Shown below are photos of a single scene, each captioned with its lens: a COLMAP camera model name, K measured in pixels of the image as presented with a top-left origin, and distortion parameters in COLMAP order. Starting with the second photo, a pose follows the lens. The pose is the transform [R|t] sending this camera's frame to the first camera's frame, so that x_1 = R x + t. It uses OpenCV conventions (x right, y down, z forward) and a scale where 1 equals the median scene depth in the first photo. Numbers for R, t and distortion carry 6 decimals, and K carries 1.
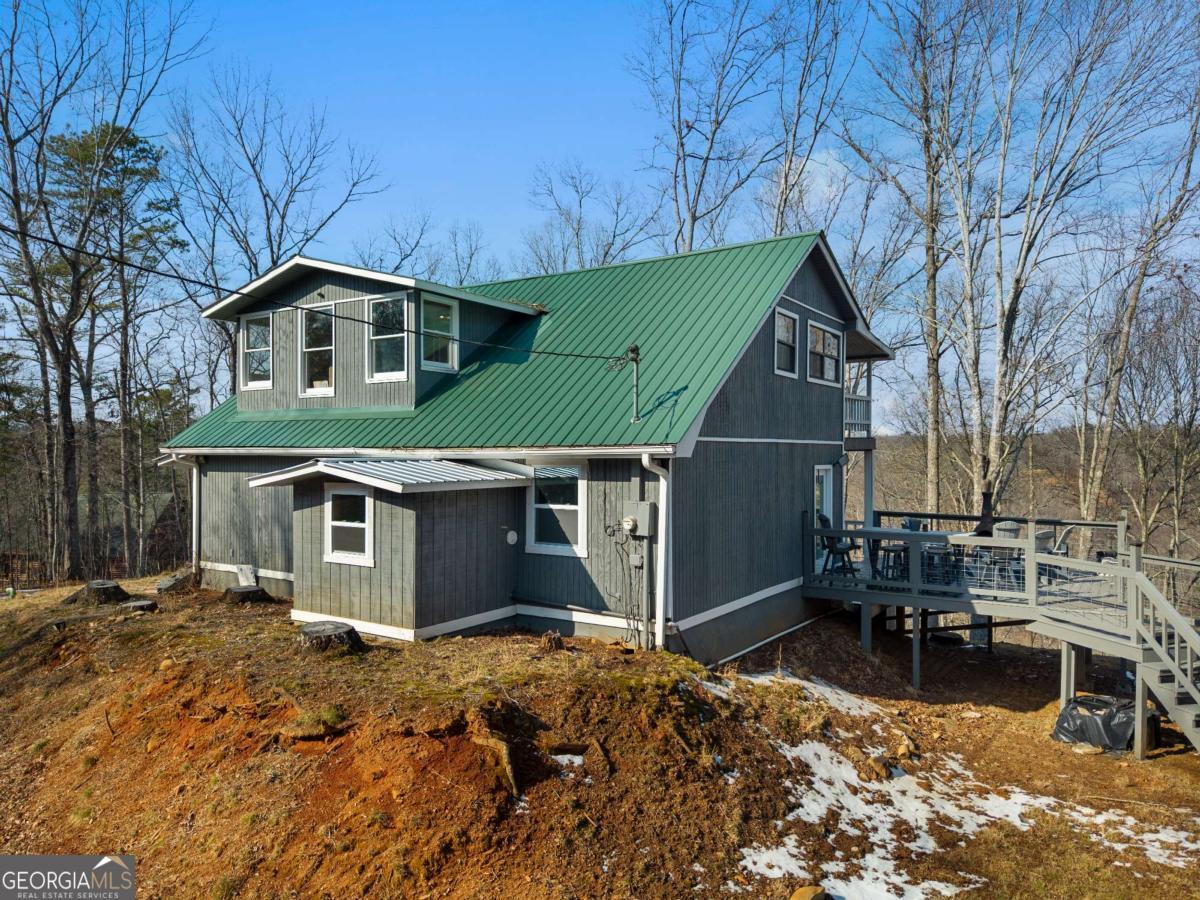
lens RADIAL K [[829.5, 0, 600.7], [0, 829.5, 452.7], [0, 0, 1]] dist [0.001491, -0.002526]
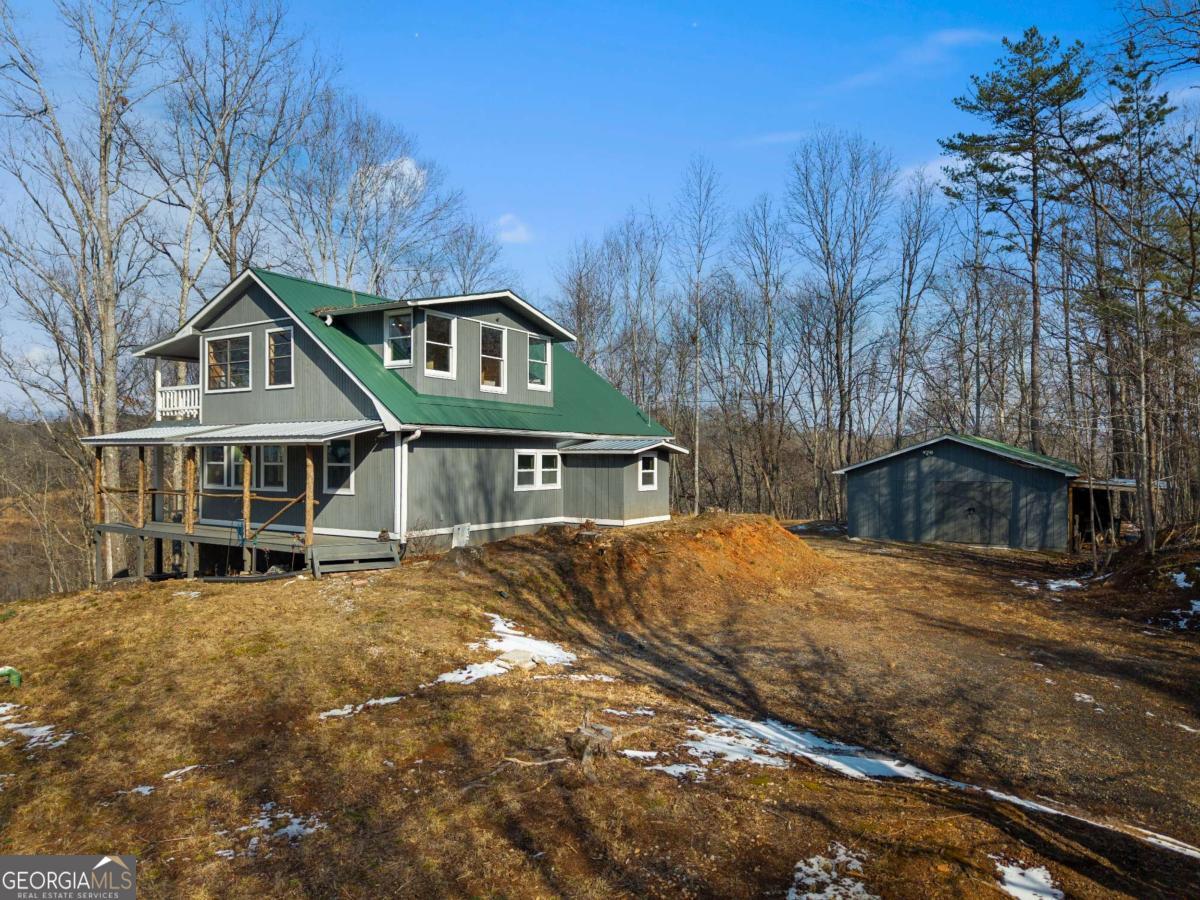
lens RADIAL K [[829.5, 0, 597.7], [0, 829.5, 450.2], [0, 0, 1]] dist [0.001491, -0.002526]
pose [[-0.032670, 0.004244, 0.999457, -2.282448], [-0.002744, 0.999987, -0.004336, 0.043337], [-0.999462, -0.002884, -0.032658, 1.165270]]
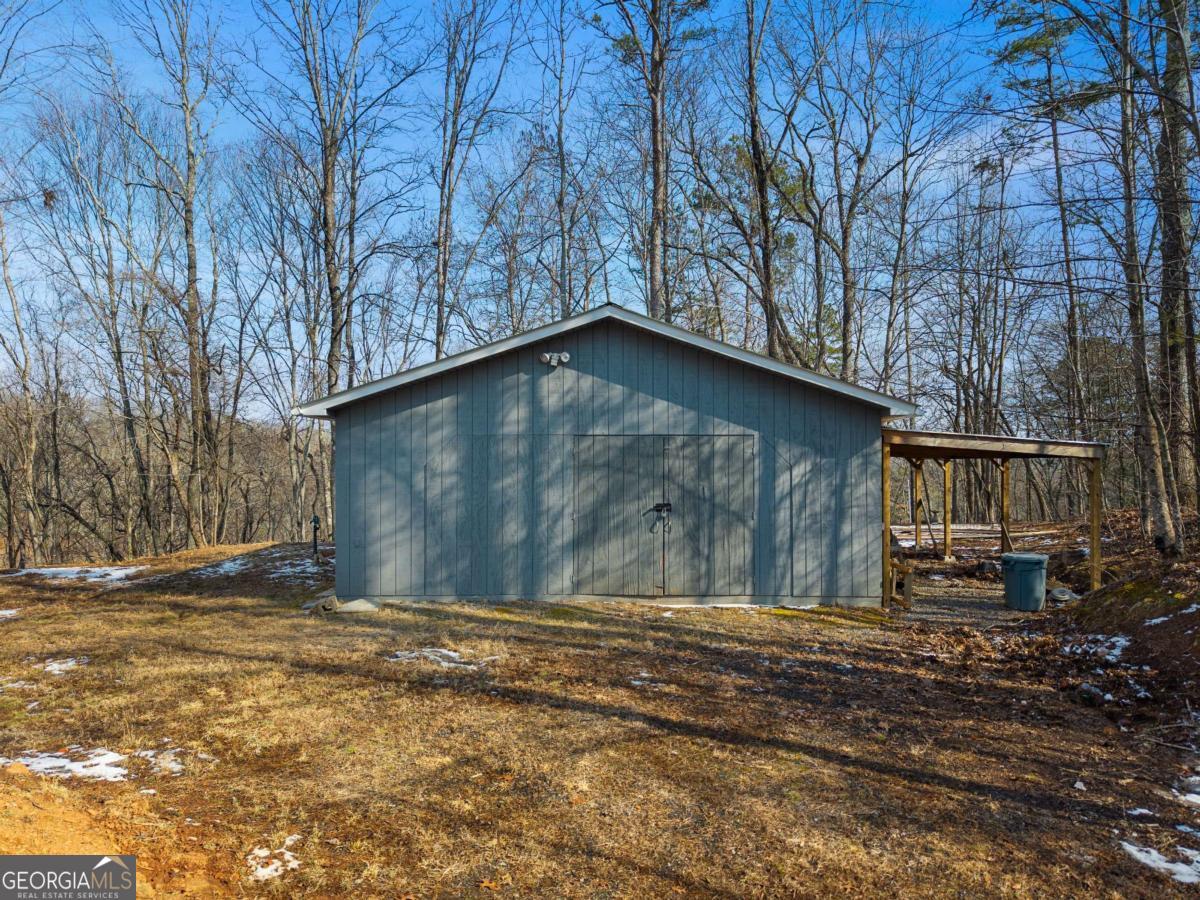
lens RADIAL K [[829.5, 0, 599.4], [0, 829.5, 449.5], [0, 0, 1]] dist [0.001491, -0.002526]
pose [[-0.577760, 0.011828, 0.816121, -1.524677], [-0.002572, 0.999864, -0.016312, 0.093670], [-0.816203, -0.011523, -0.577650, 0.903518]]
